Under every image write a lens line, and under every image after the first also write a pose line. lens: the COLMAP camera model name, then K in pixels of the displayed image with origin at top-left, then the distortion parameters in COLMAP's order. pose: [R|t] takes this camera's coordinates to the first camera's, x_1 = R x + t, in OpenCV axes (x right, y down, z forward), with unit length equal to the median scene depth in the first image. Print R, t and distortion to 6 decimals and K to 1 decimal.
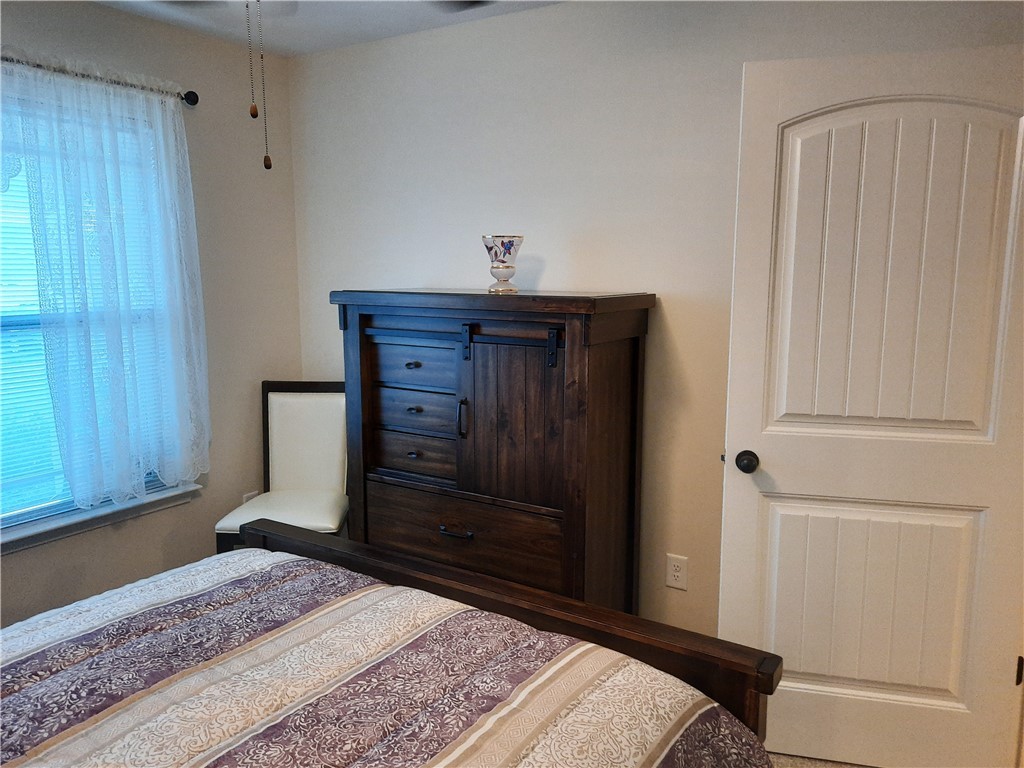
lens RADIAL K [[755.7, 0, 515.8], [0, 755.7, 386.0], [0, 0, 1]] dist [0.064240, -0.025113]
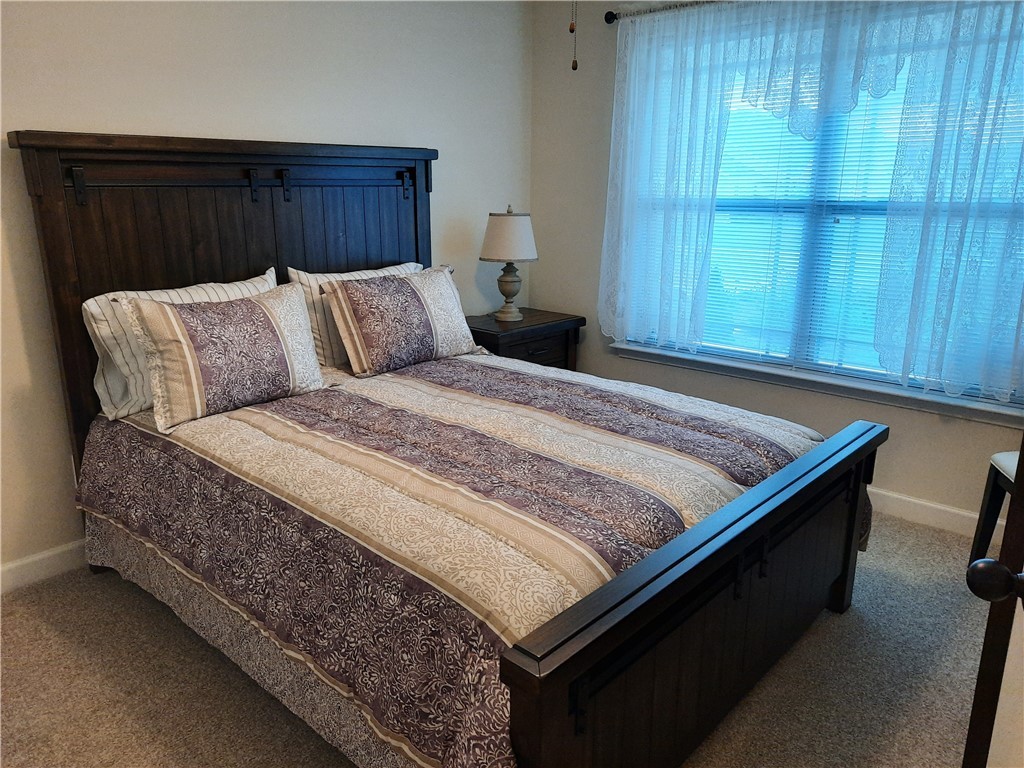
lens RADIAL K [[755.7, 0, 513.8], [0, 755.7, 381.8], [0, 0, 1]] dist [0.064240, -0.025113]
pose [[-0.183259, 0.245707, -0.951863, 1.036392], [-0.157698, 0.948375, 0.275167, -0.106632], [0.970334, 0.200534, -0.135051, 1.097827]]
